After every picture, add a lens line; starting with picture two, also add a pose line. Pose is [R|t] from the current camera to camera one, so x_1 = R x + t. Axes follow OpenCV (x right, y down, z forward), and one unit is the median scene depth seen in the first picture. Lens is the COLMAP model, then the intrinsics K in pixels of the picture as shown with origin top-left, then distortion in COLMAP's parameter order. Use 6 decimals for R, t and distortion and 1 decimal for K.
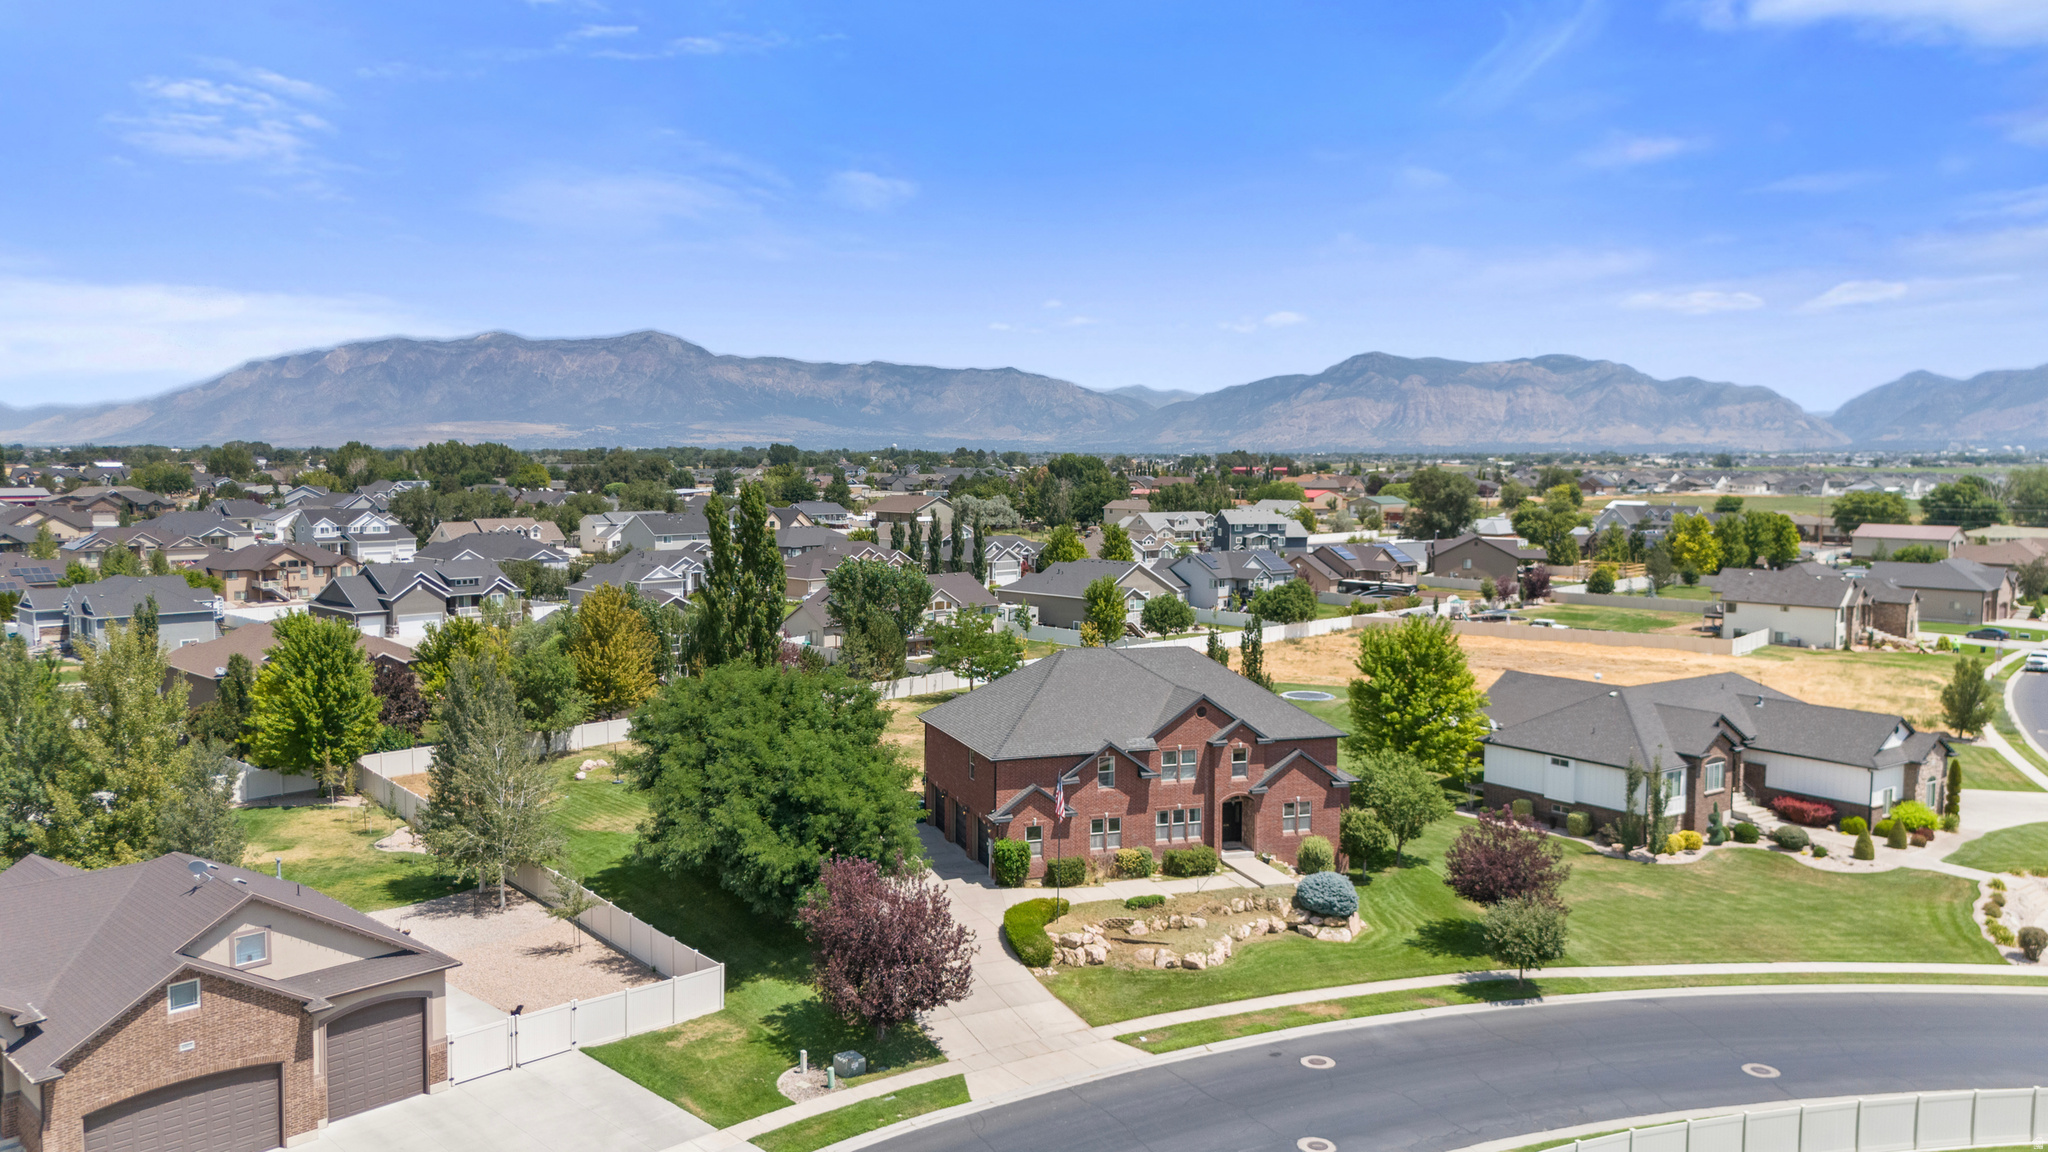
lens RADIAL K [[1453.2, 0, 1046.9], [0, 1453.2, 578.6], [0, 0, 1]] dist [0.015852, -0.002699]
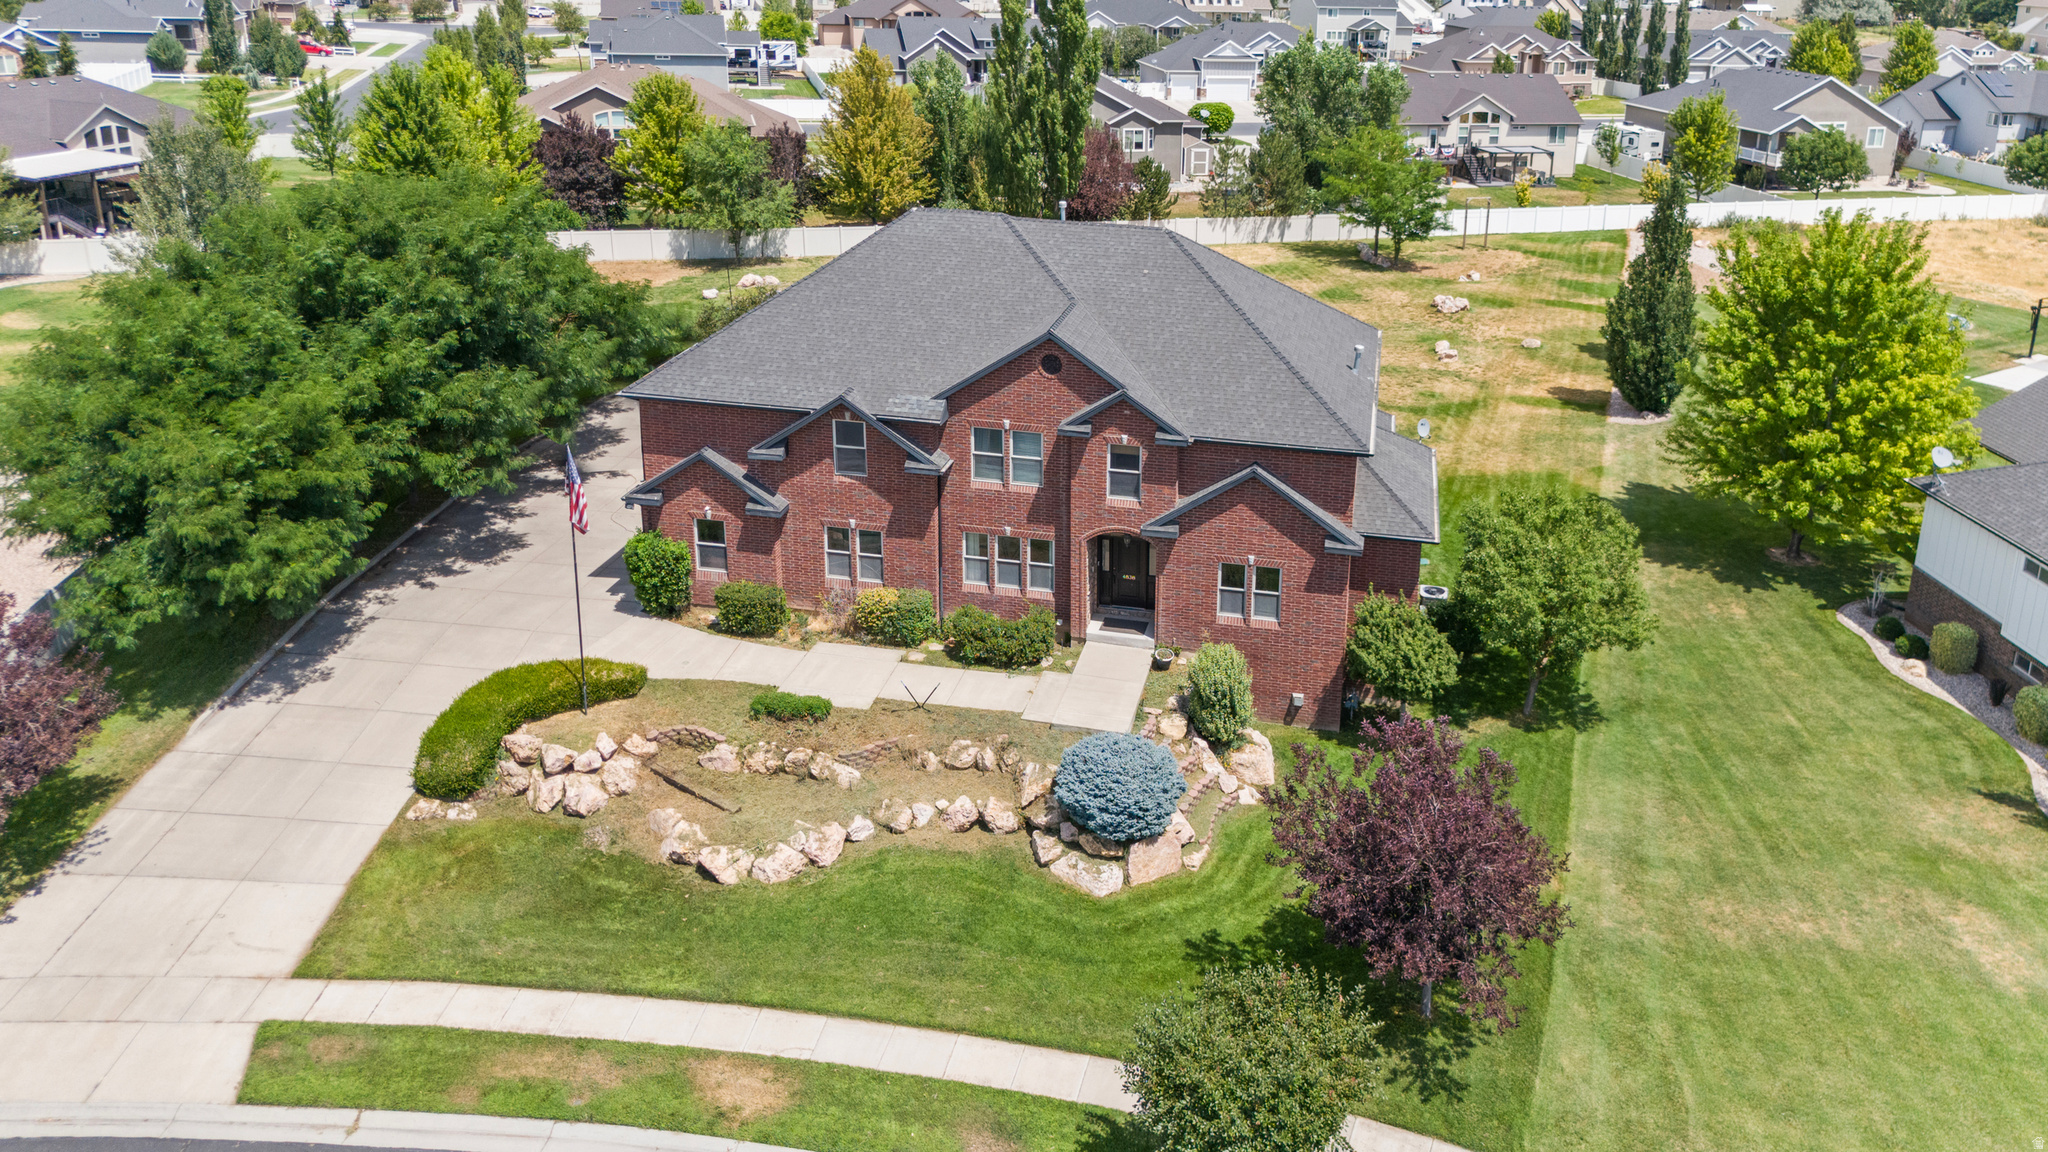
lens RADIAL K [[1490.8, 0, 1128.8], [0, 1490.8, 459.8], [0, 0, 1]] dist [0.055786, -0.045811]
pose [[0.870753, 0.186546, -0.454961, 0.376173], [-0.066327, 0.961346, 0.267234, -0.017961], [0.487226, -0.202519, 0.849469, 0.563981]]
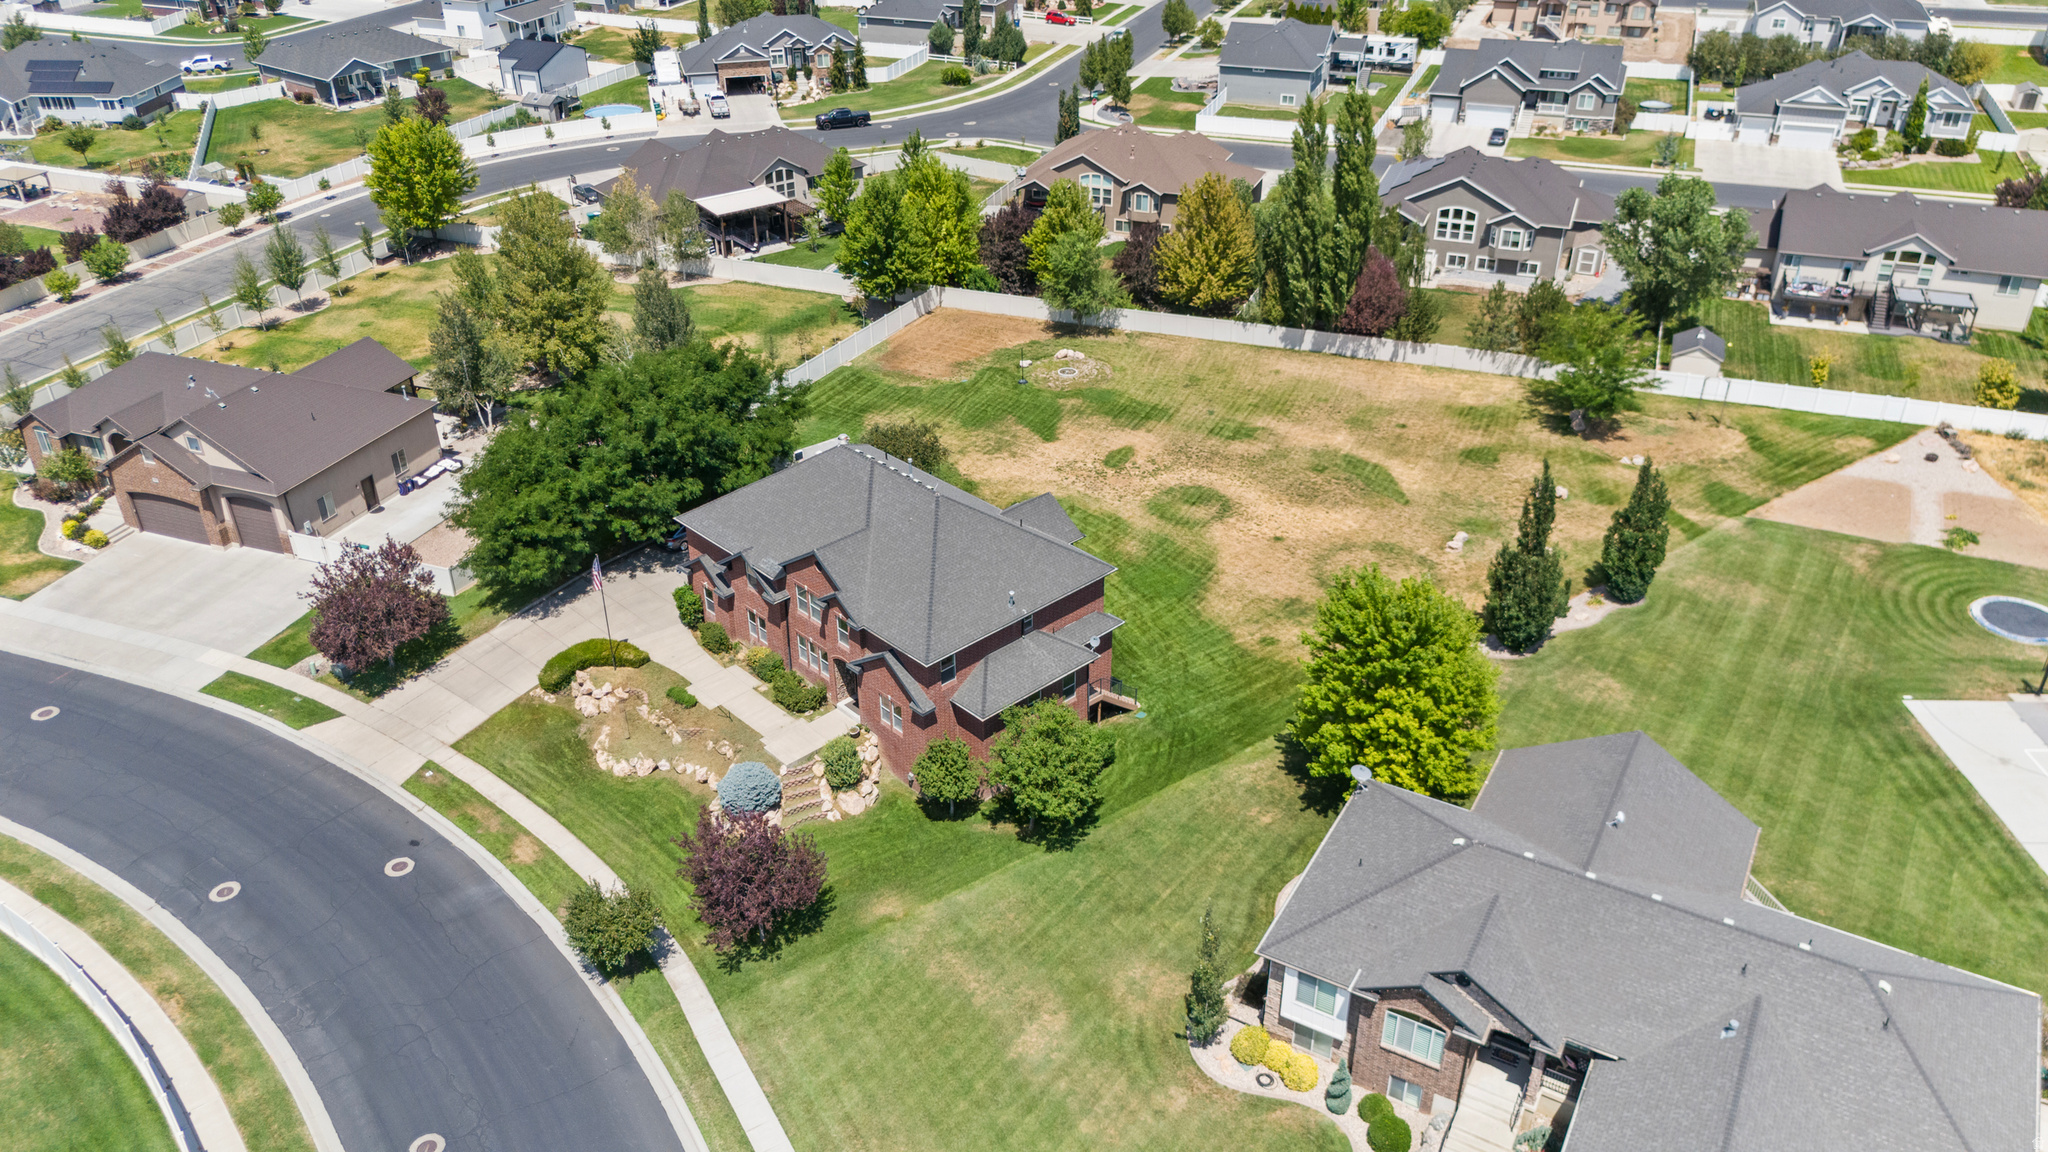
lens RADIAL K [[1453.2, 0, 1046.9], [0, 1453.2, 578.6], [0, 0, 1]] dist [0.015852, -0.002699]
pose [[0.413357, 0.461046, -0.785221, 0.919963], [-0.069563, 0.875810, 0.477616, -0.365506], [0.907908, -0.142804, 0.394094, 0.764517]]
